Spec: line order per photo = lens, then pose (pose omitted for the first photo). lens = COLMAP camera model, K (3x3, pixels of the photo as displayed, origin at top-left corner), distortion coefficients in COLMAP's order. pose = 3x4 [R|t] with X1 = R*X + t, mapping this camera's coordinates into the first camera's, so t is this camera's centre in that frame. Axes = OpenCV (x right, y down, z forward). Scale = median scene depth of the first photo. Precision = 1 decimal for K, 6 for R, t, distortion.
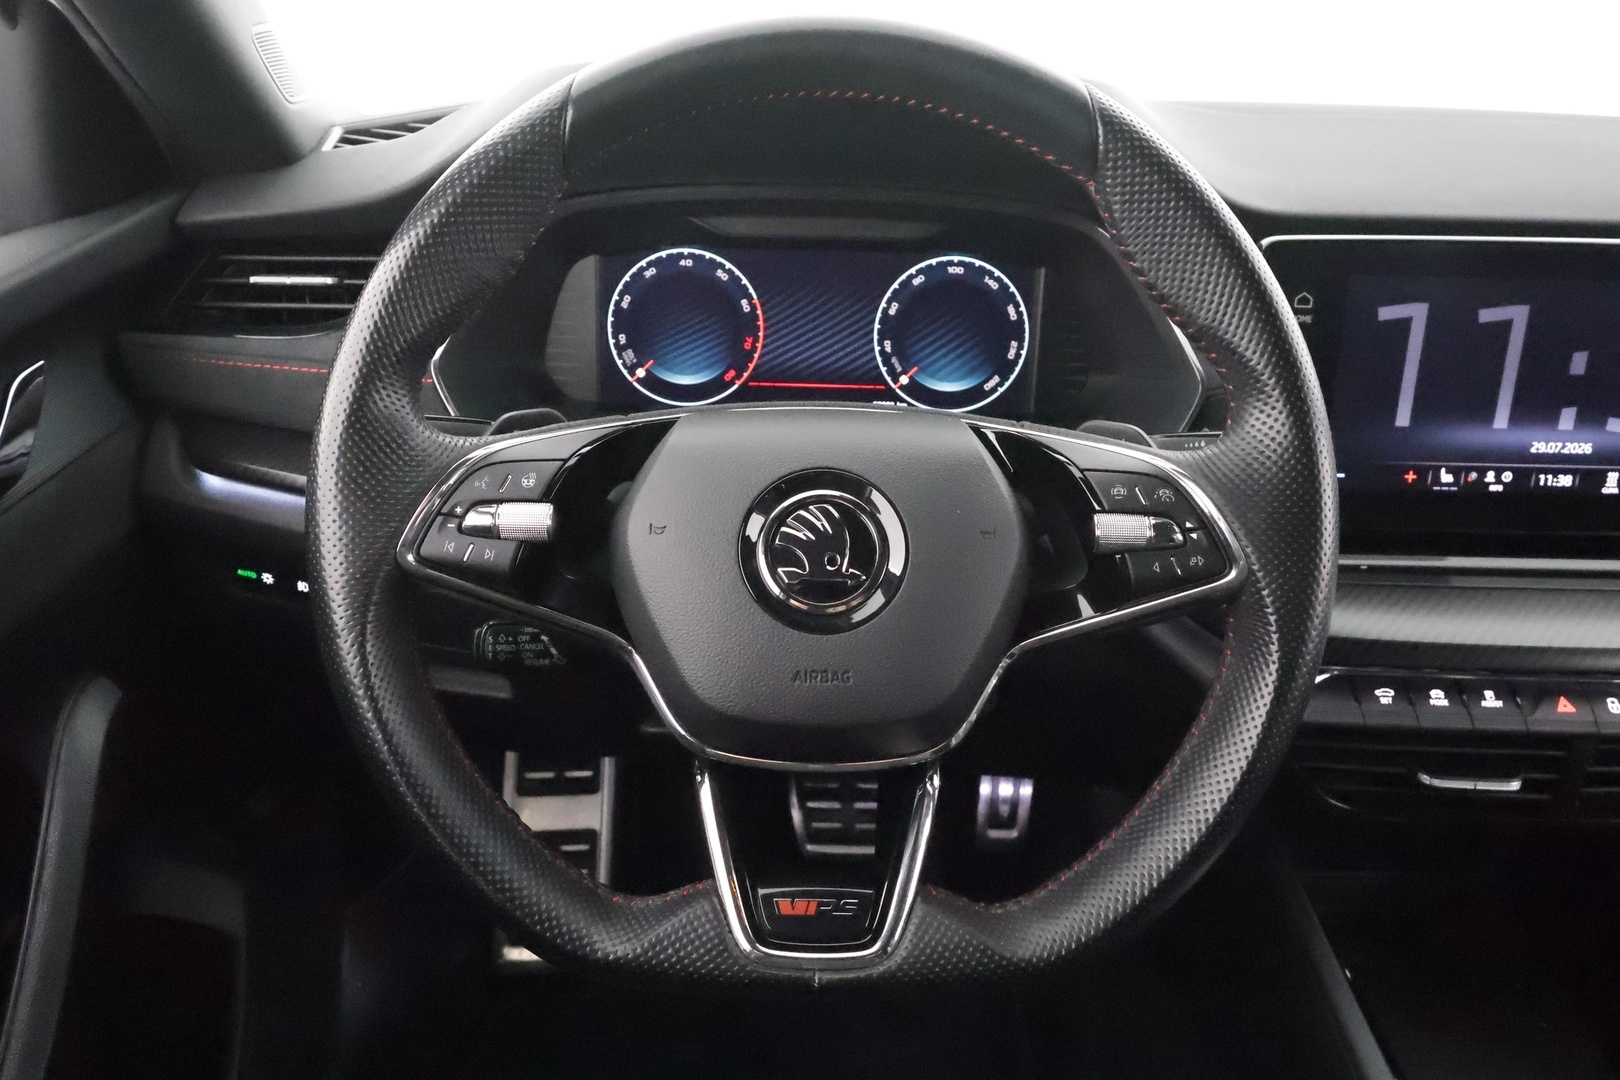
lens RADIAL K [[1233.5, 0, 810.0], [0, 1233.5, 540.0], [0, 0, 1]] dist [0.001761, -0.001463]
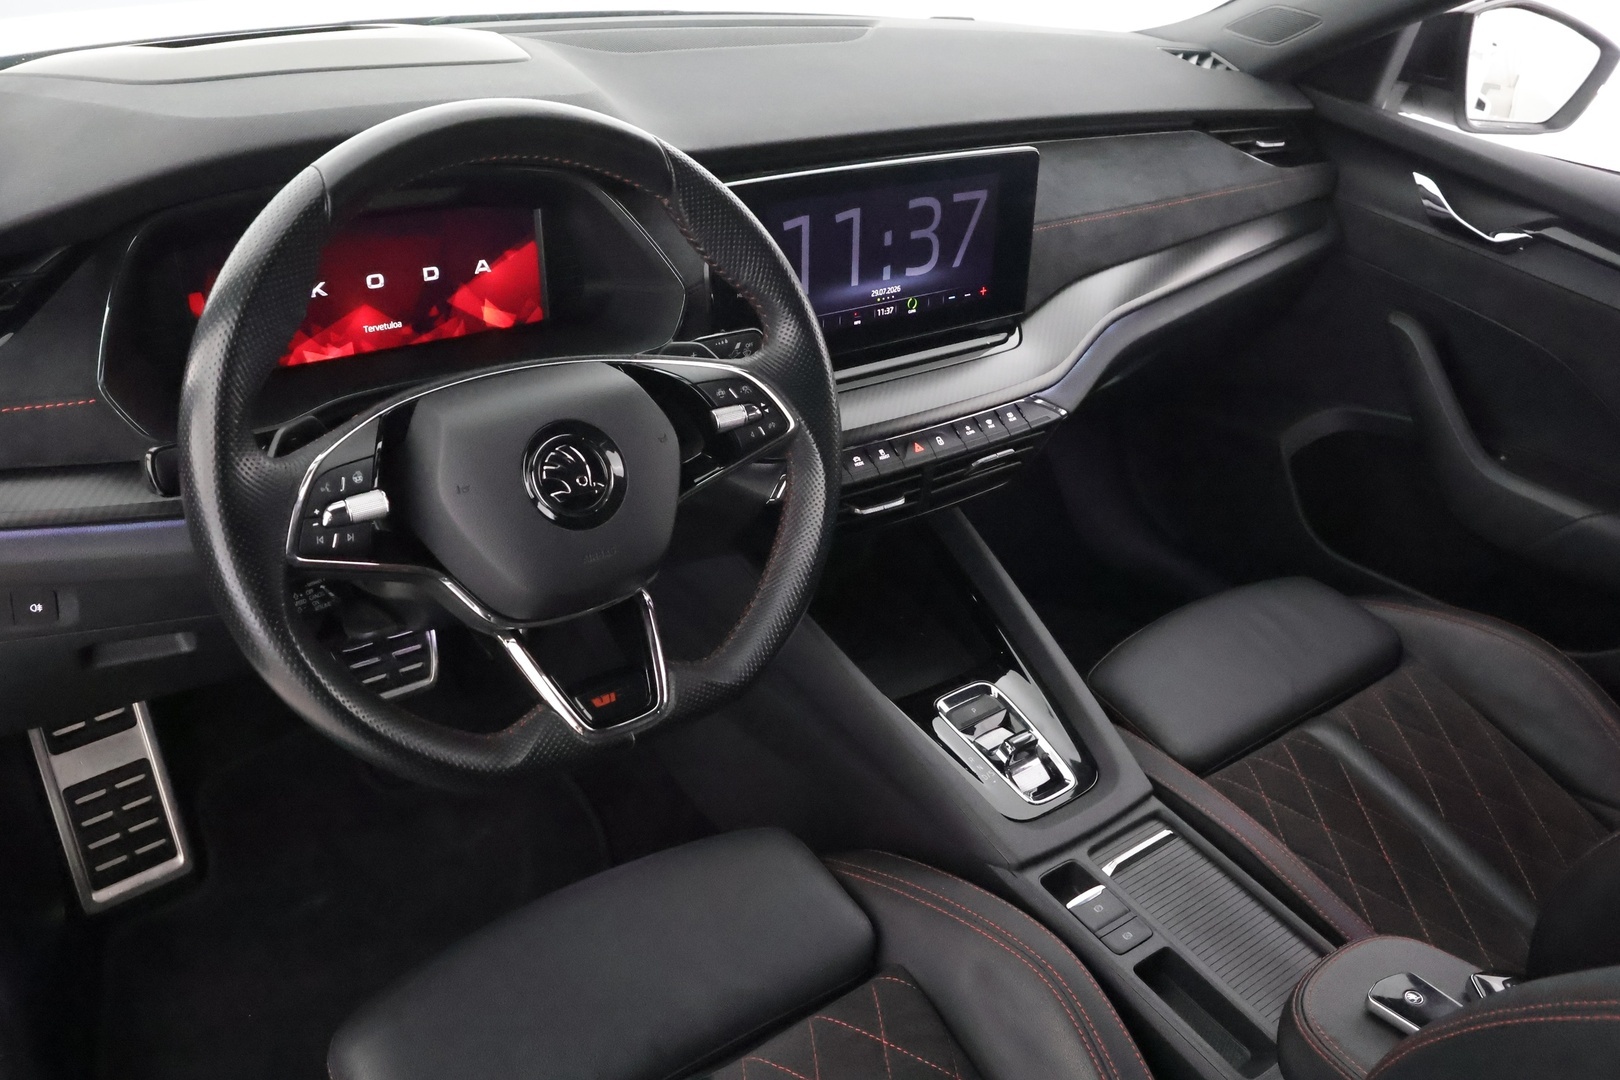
lens RADIAL K [[1322.8, 0, 776.9], [0, 1322.8, 508.3], [0, 0, 1]] dist [0.038779, 0.002256]
pose [[0.807160, -0.261213, 0.529396, -0.513343], [0.176577, 0.962550, 0.205715, -0.188972], [-0.563306, -0.072566, 0.823056, -0.377425]]
